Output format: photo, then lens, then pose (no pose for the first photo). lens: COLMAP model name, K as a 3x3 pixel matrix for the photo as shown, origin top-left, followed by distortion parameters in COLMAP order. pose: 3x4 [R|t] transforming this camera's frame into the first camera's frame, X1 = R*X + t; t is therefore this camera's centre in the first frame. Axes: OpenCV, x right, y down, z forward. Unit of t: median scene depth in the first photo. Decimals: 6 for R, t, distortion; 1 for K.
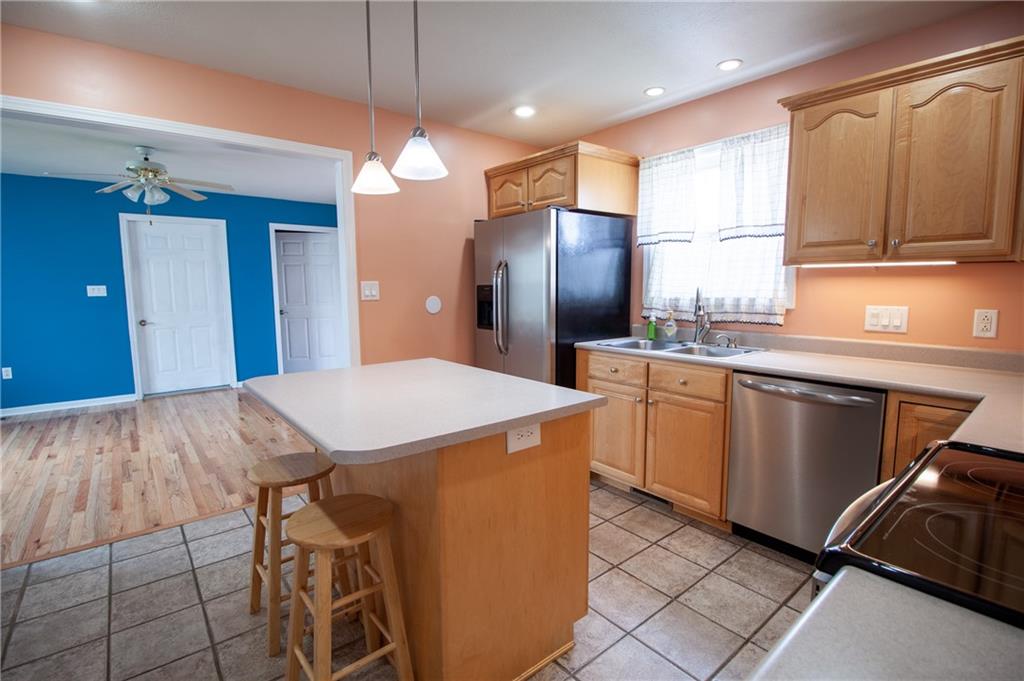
lens RADIAL K [[494.1, 0, 512.0], [0, 494.1, 340.5], [0, 0, 1]] dist [-0.006563, -0.000887]
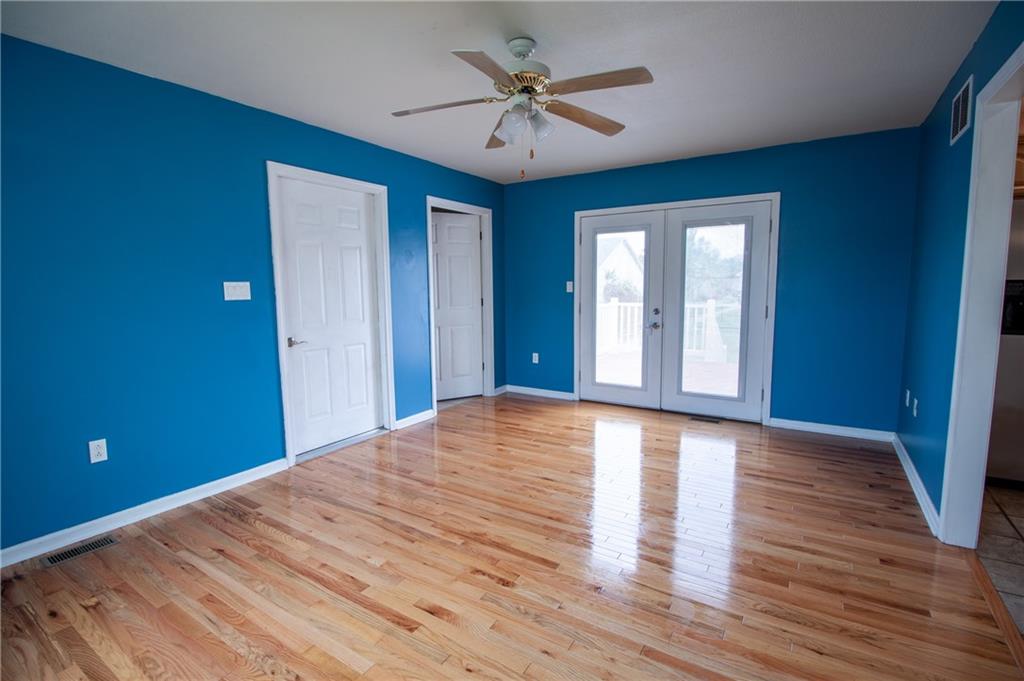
lens RADIAL K [[476.5, 0, 512.0], [0, 476.5, 340.5], [0, 0, 1]] dist [-0.012699, -0.000708]
pose [[0.945776, -0.043337, 0.321916, -0.772592], [0.042911, 0.999043, 0.008423, -0.035311], [-0.321973, 0.005848, 0.946731, 0.385759]]
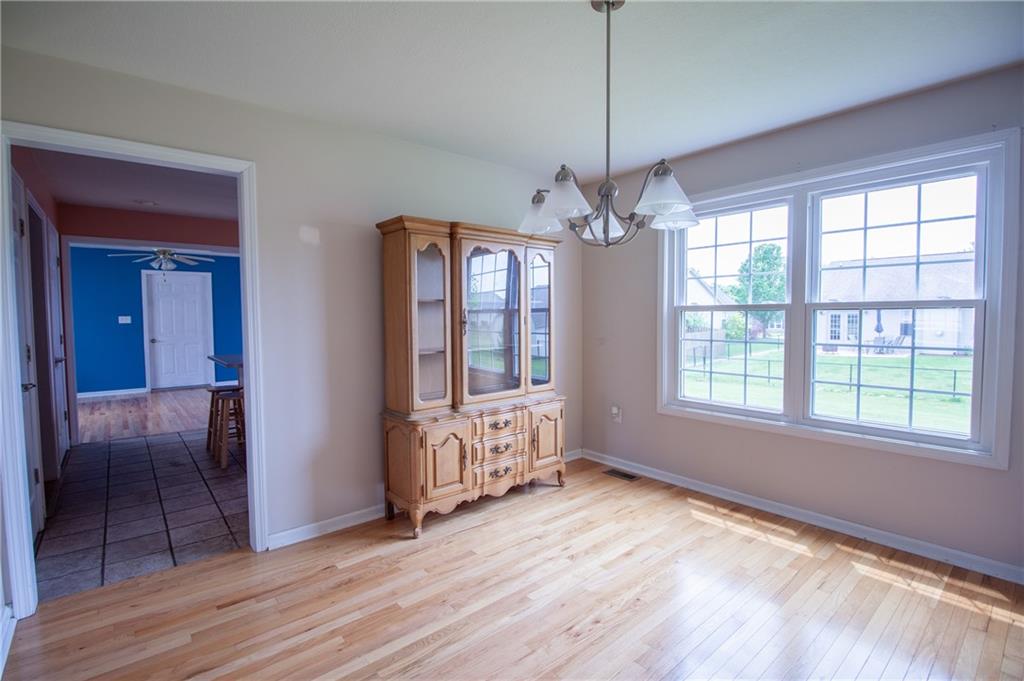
lens RADIAL K [[476.5, 0, 512.0], [0, 476.5, 340.5], [0, 0, 1]] dist [-0.012699, -0.000708]
pose [[0.999596, 0.002021, 0.028362, 0.356105], [-0.000308, 0.998182, -0.060273, 0.057242], [-0.028432, 0.060240, 0.997779, -0.551822]]
